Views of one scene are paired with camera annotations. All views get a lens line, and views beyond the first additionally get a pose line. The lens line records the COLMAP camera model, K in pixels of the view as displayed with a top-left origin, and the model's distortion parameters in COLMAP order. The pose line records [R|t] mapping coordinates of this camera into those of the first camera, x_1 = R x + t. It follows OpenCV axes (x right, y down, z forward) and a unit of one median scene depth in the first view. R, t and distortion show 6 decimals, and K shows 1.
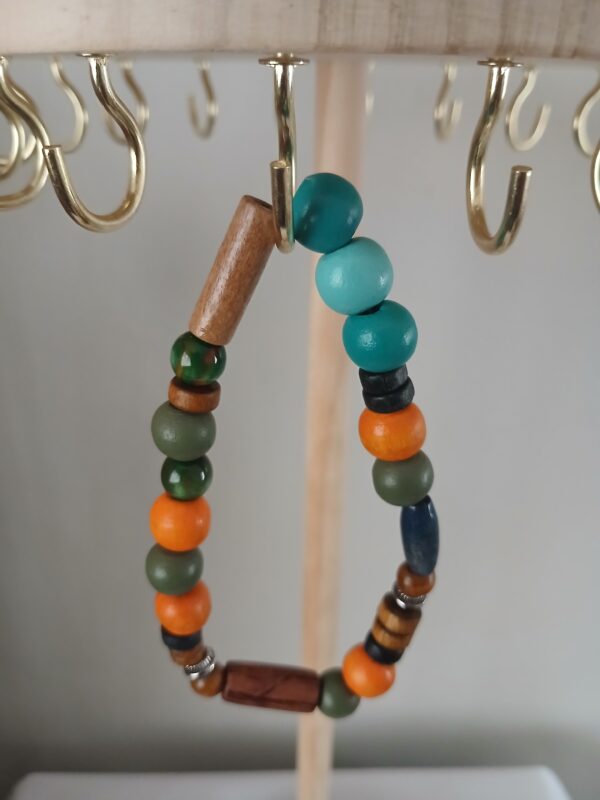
lens RADIAL K [[623.7, 0, 300.0], [0, 623.7, 400.0], [0, 0, 1]] dist [-0.040594, -0.001736]
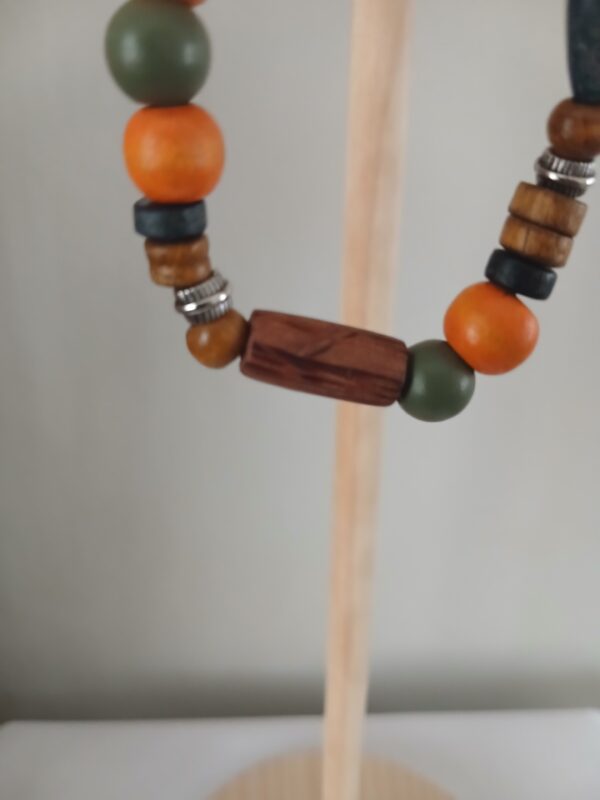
lens RADIAL K [[647.6, 0, 300.0], [0, 647.6, 400.0], [0, 0, 1]] dist [-0.034981, -0.001908]
pose [[0.999960, -0.004836, 0.007463, -0.091912], [0.004886, 0.999966, -0.006619, 0.631702], [-0.007431, 0.006655, 0.999950, 0.485281]]
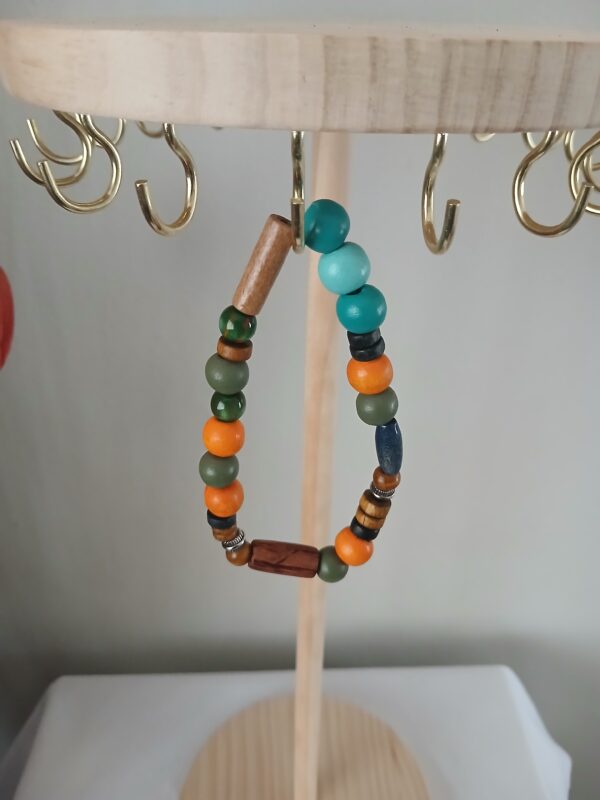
lens RADIAL K [[647.6, 0, 300.0], [0, 647.6, 400.0], [0, 0, 1]] dist [-0.034981, -0.001908]
pose [[0.999742, -0.004299, 0.022286, -0.050976], [0.002483, 0.996719, 0.080907, -0.011474], [-0.022561, -0.080831, 0.996472, -0.524038]]
